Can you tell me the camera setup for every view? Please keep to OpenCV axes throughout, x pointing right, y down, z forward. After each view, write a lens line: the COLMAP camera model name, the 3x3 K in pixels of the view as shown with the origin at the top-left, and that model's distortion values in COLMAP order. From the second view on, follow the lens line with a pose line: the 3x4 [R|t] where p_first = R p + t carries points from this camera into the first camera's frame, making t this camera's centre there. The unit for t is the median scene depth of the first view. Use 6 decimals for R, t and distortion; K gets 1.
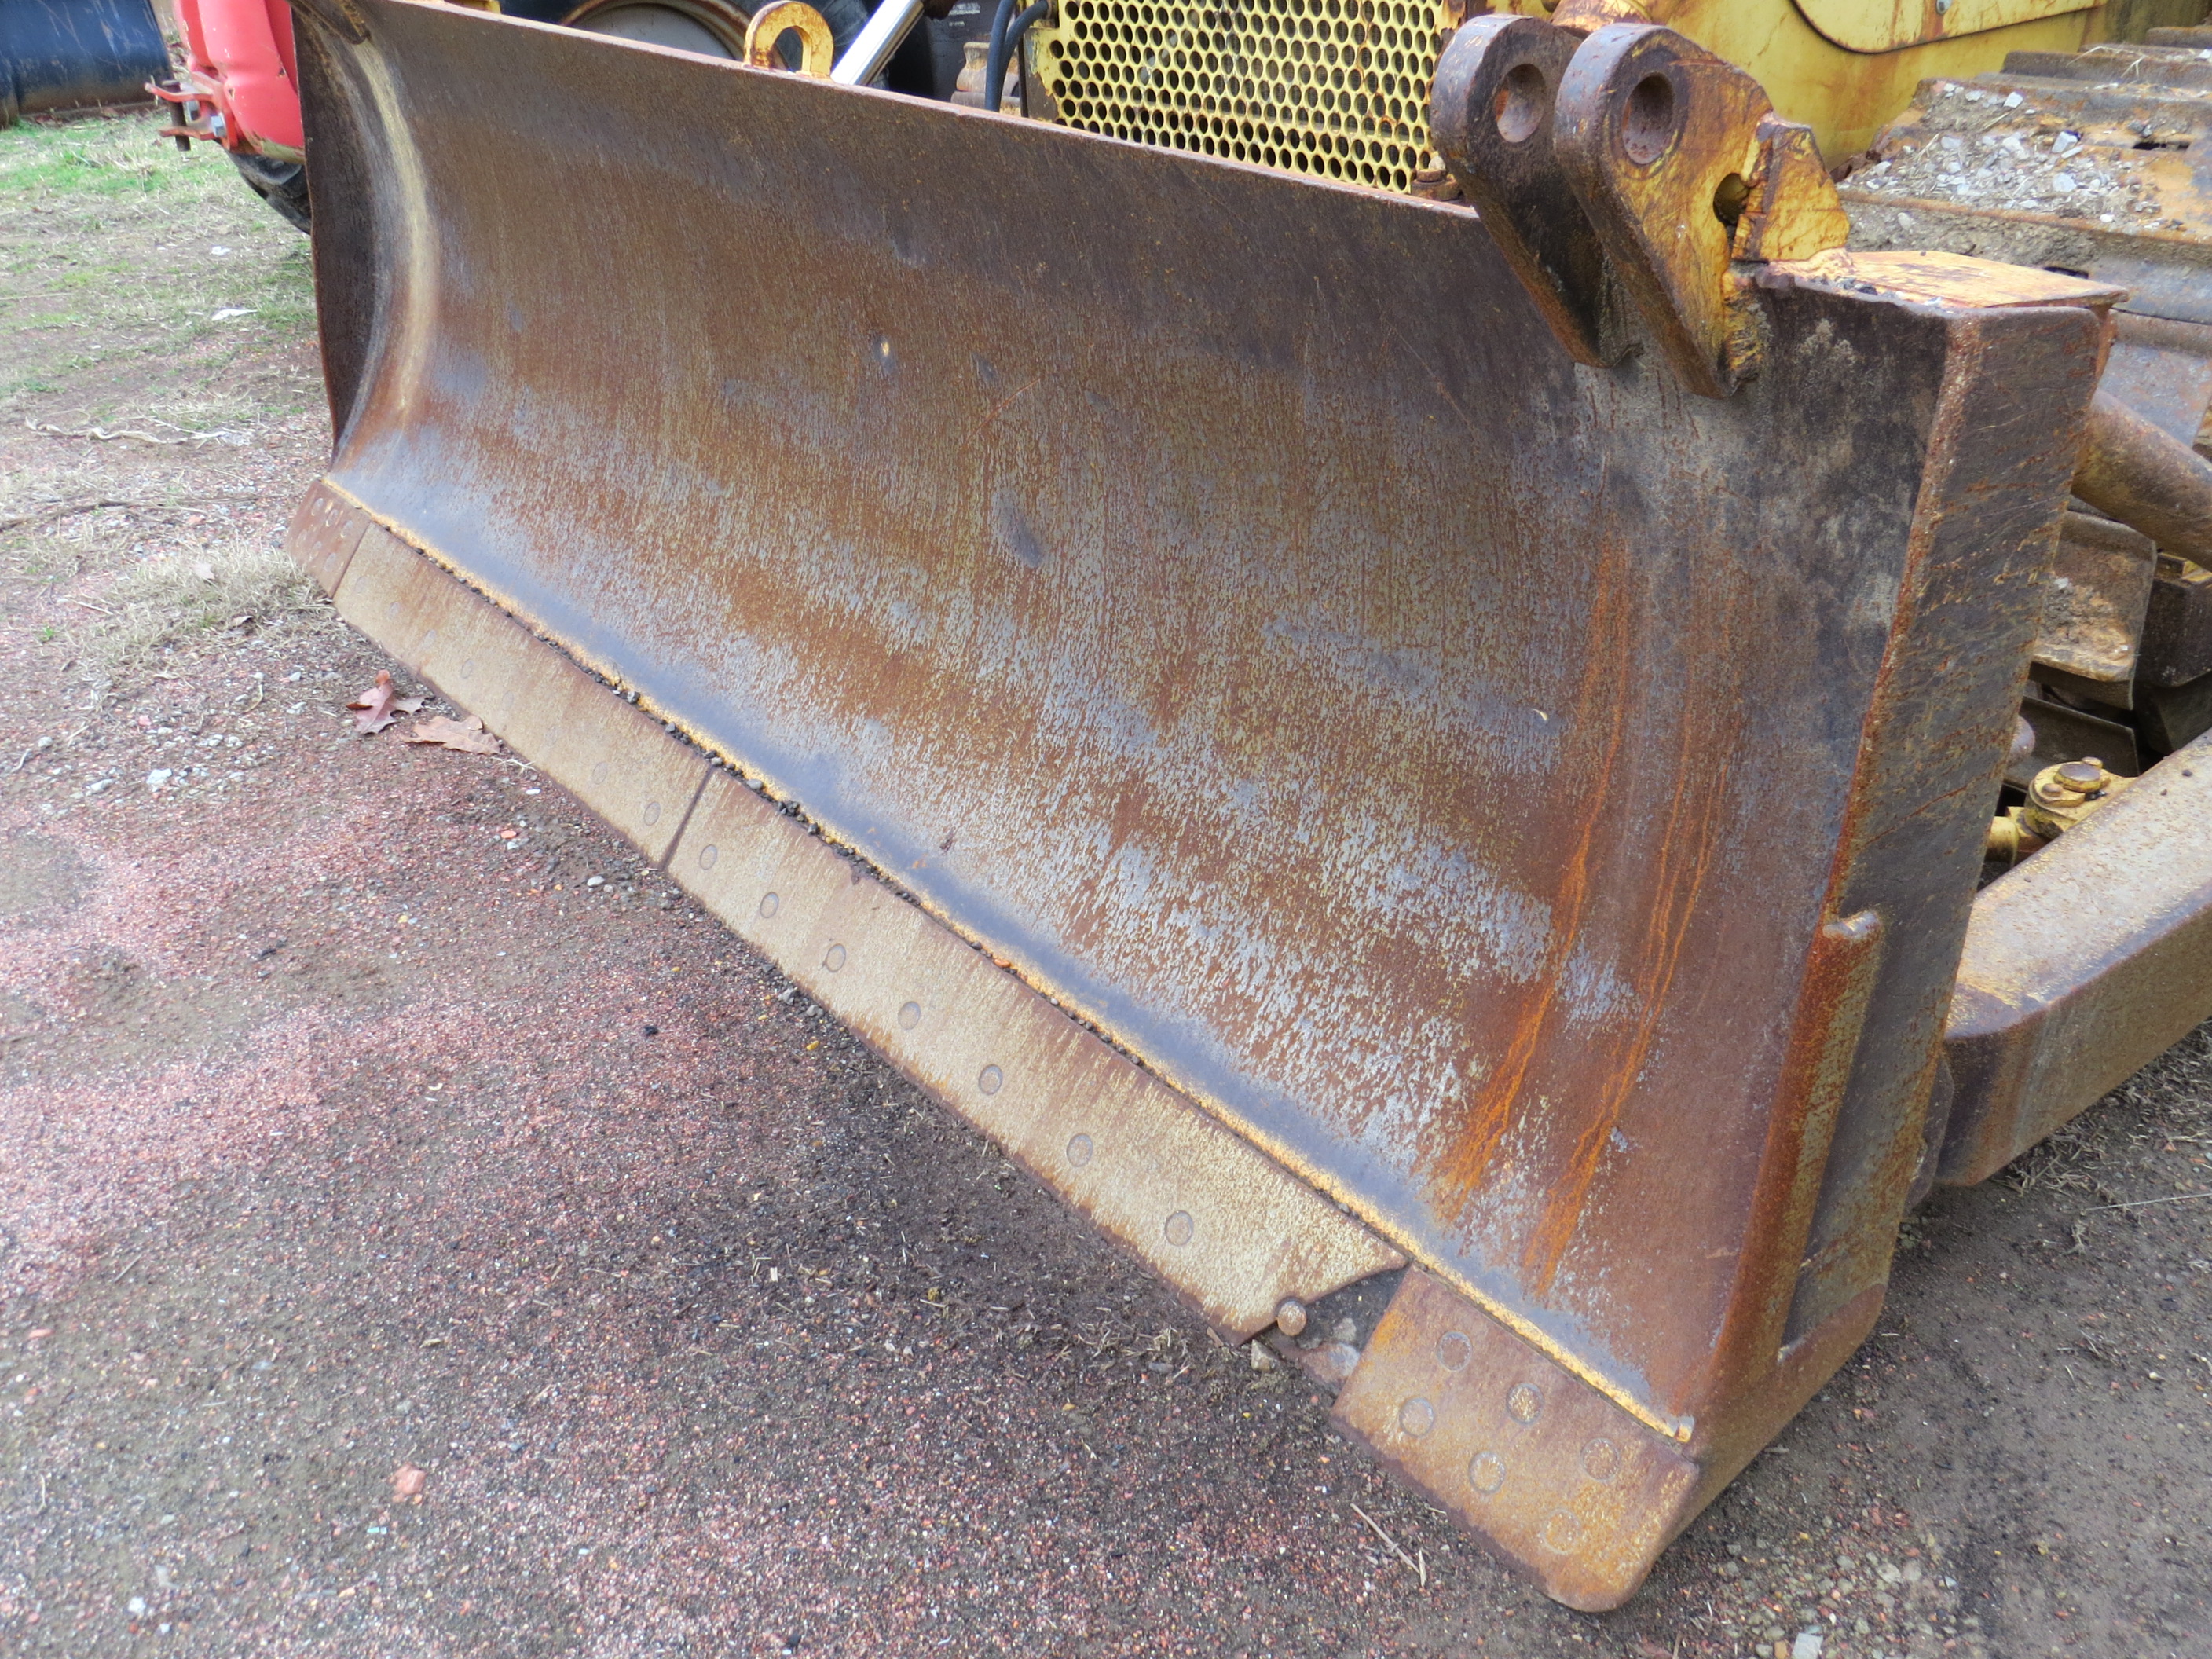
lens RADIAL K [[1982.4, 0, 1106.0], [0, 1982.4, 829.5], [0, 0, 1]] dist [-0.031422, 0.003791]
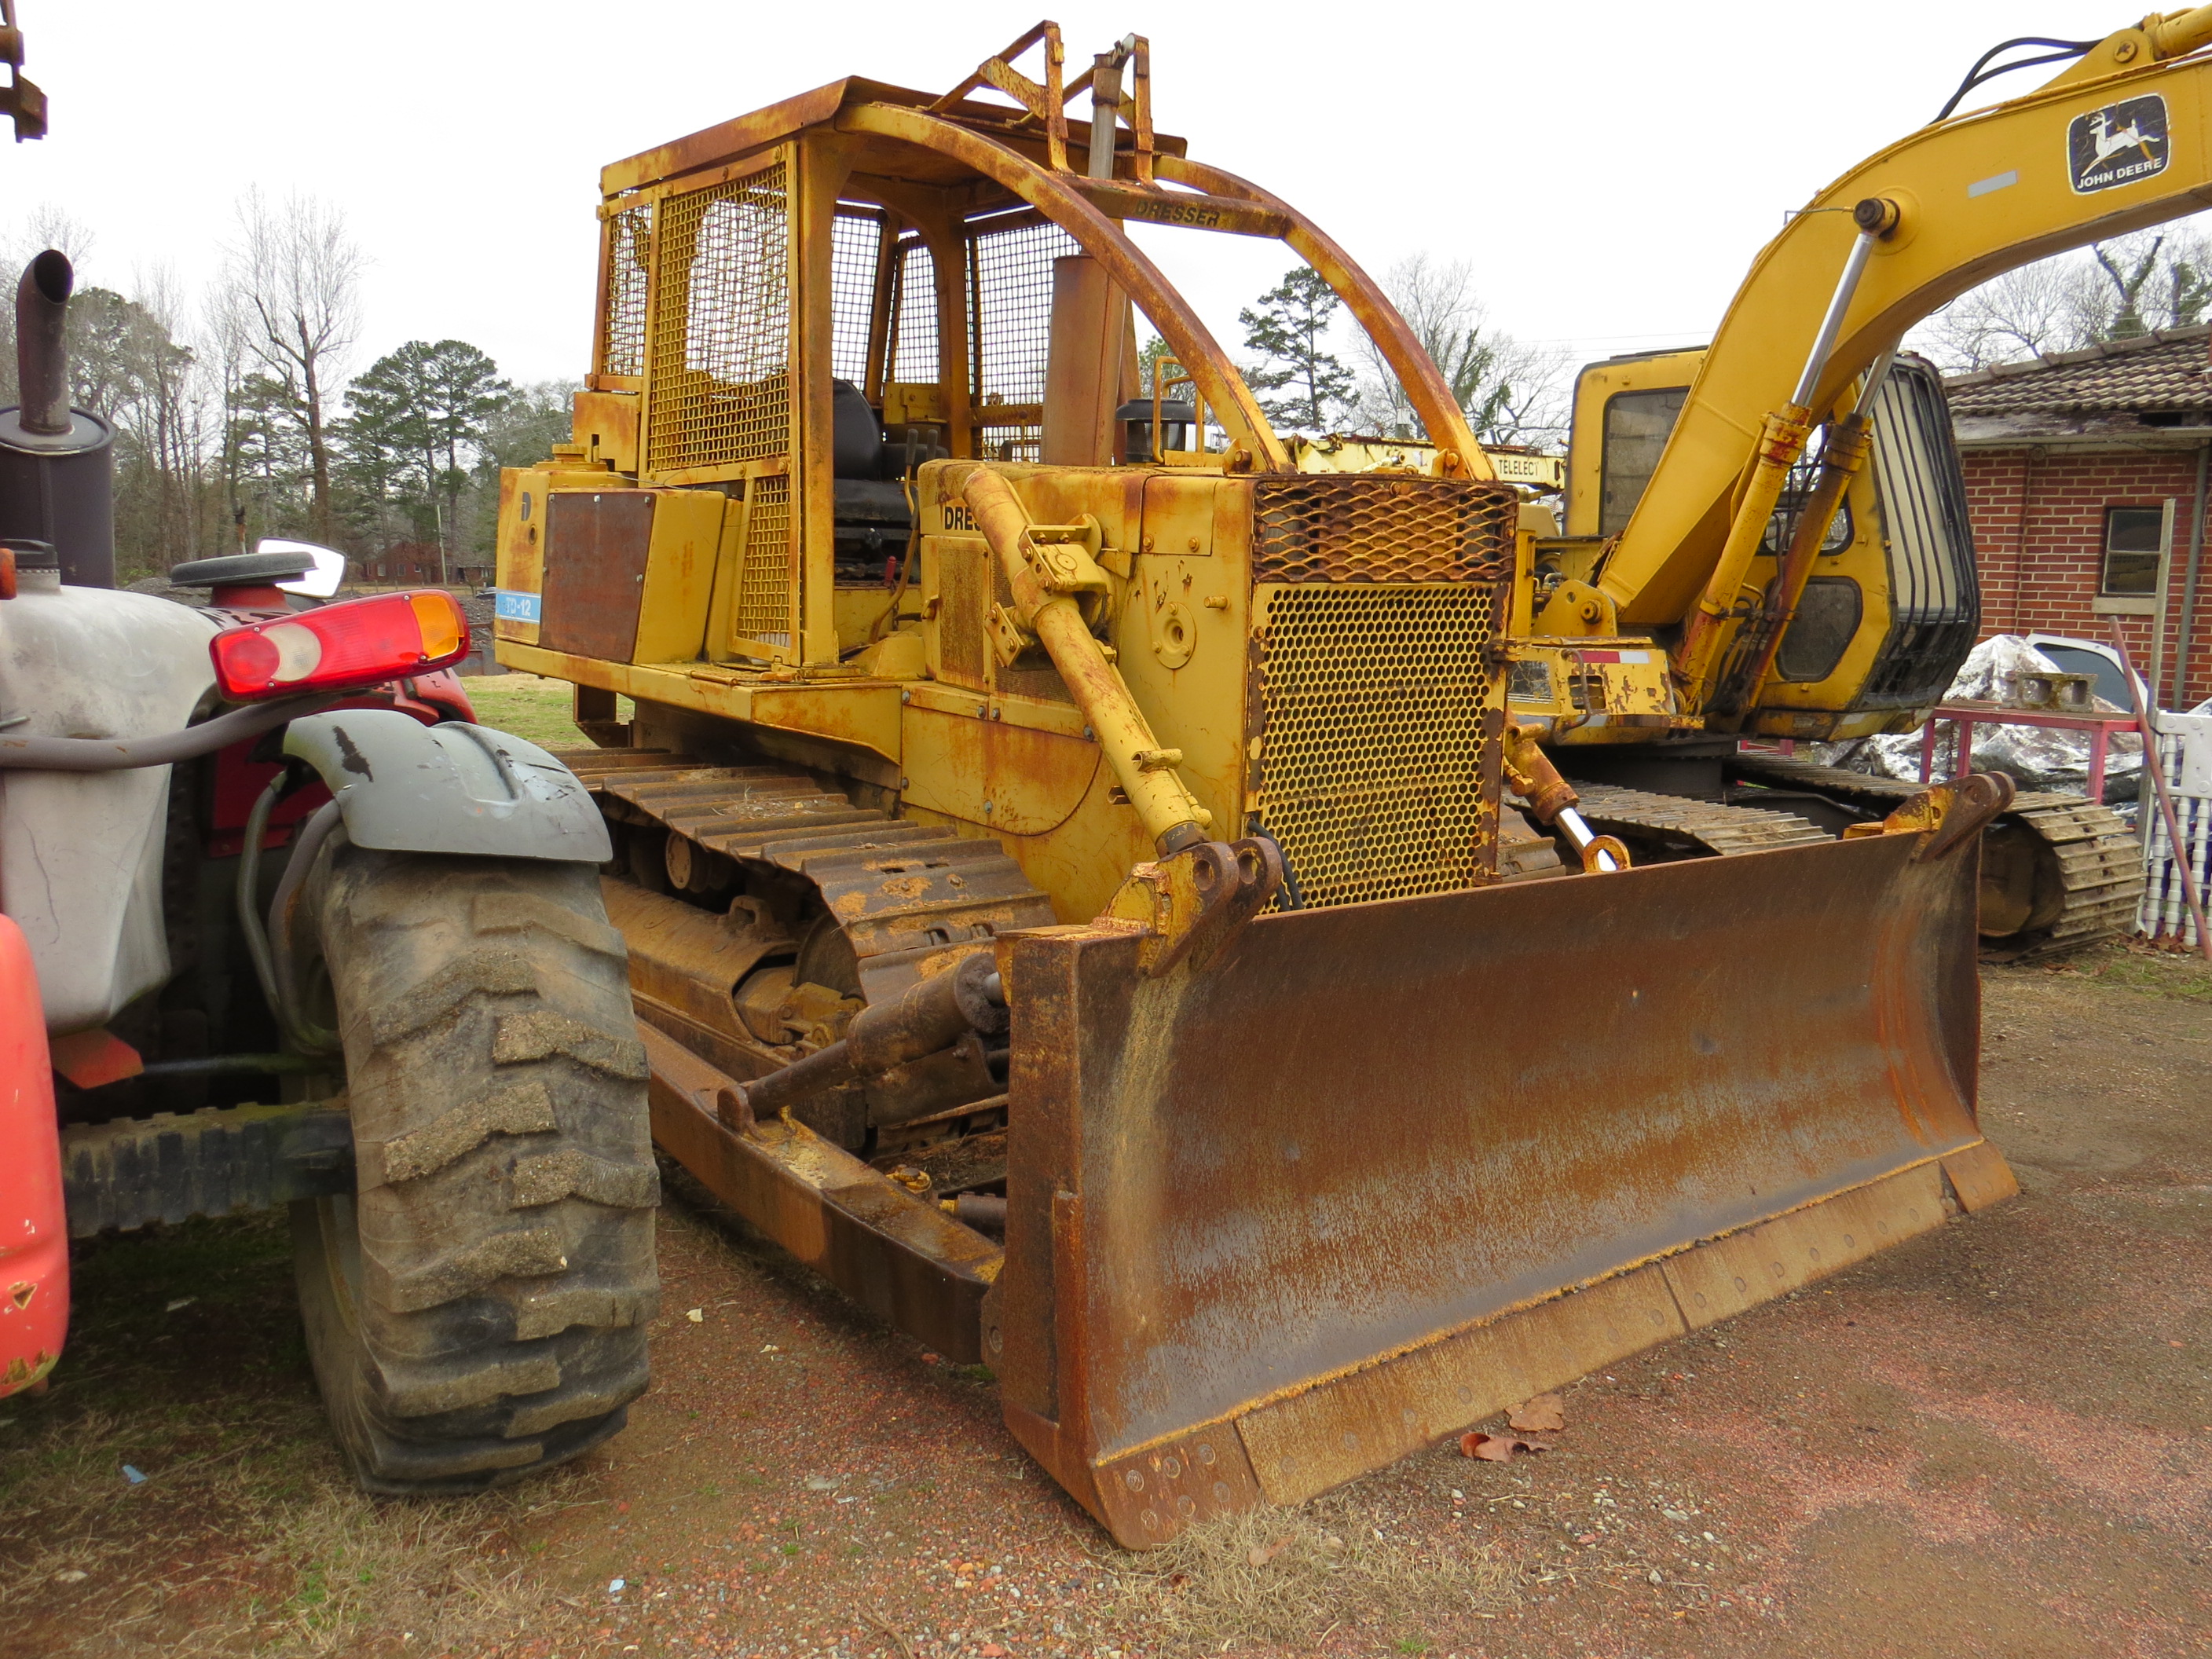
lens RADIAL K [[1799.9, 0, 1120.7], [0, 1799.9, 828.5], [0, 0, 1]] dist [-0.036818, 0.014744]
pose [[-0.004218, -0.130166, 0.991483, -1.887103], [0.451853, 0.884253, 0.118011, -0.848717], [-0.892083, 0.448502, 0.055086, 1.328691]]
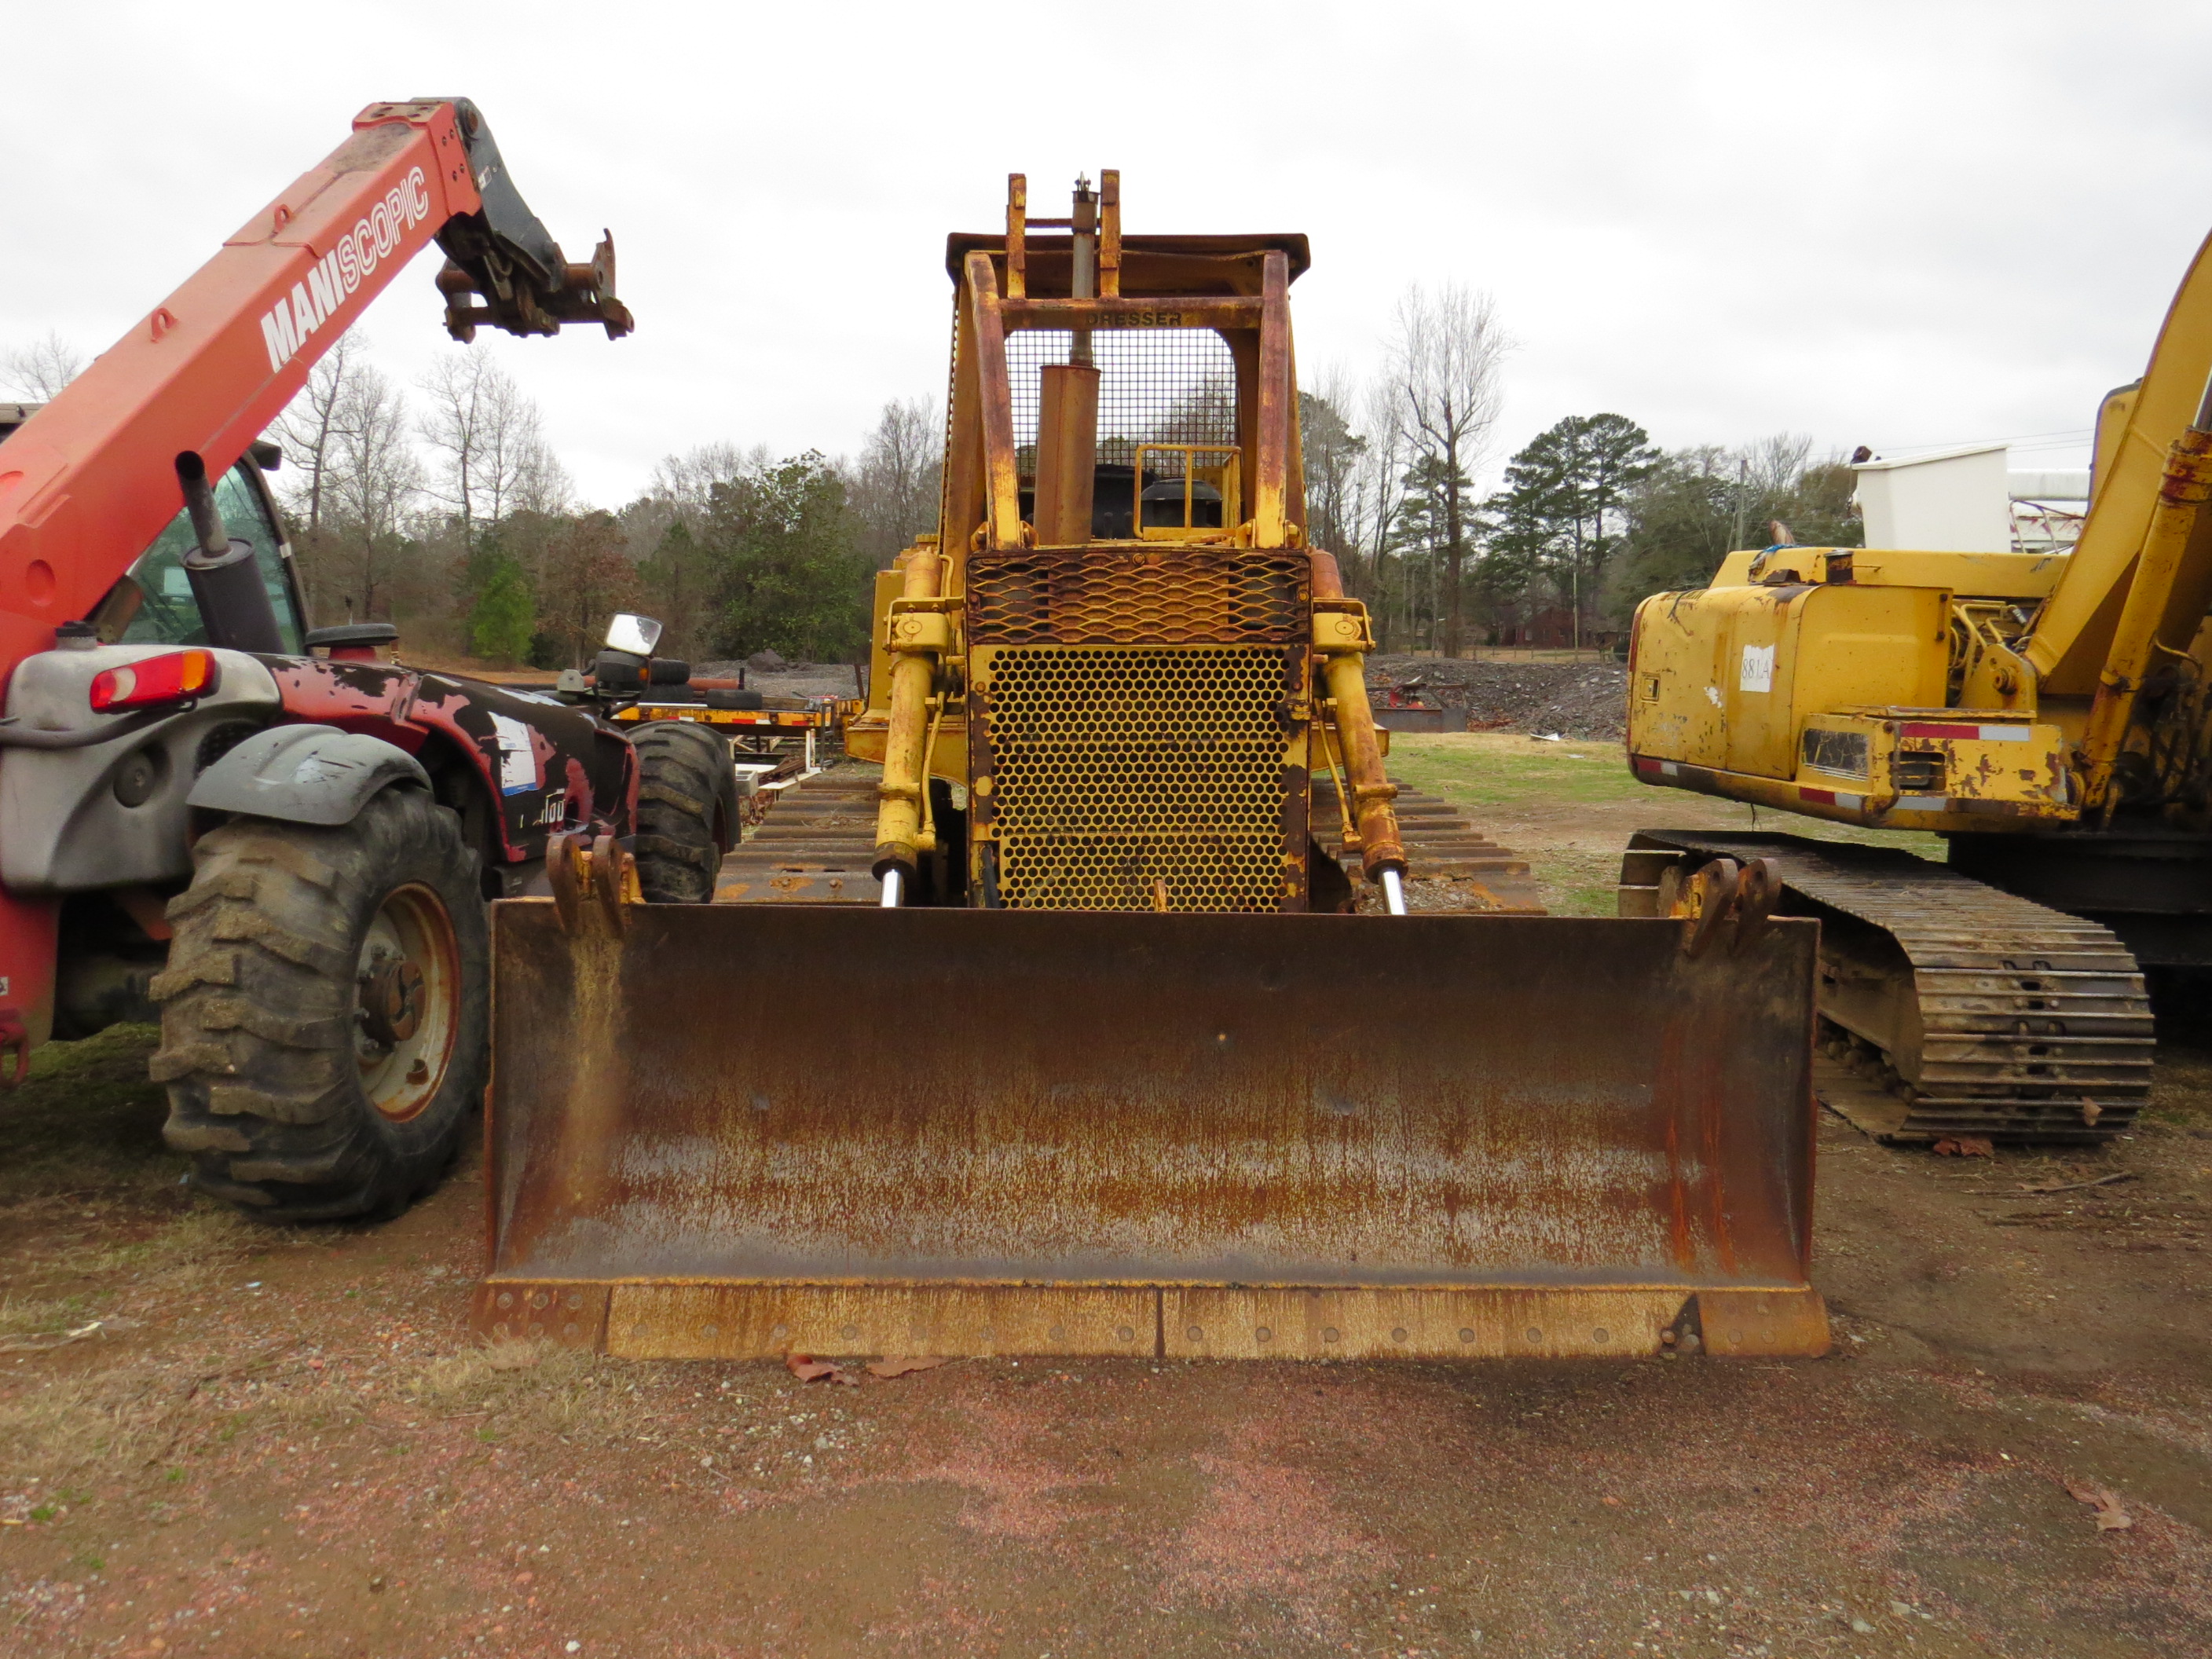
lens RADIAL K [[1809.4, 0, 1106.0], [0, 1809.4, 829.5], [0, 0, 1]] dist [-0.046483, 0.036141]
pose [[0.591051, -0.075148, 0.803126, -1.696982], [0.360968, 0.915036, -0.180031, -0.154435], [-0.721360, 0.396310, 0.567959, -0.037390]]
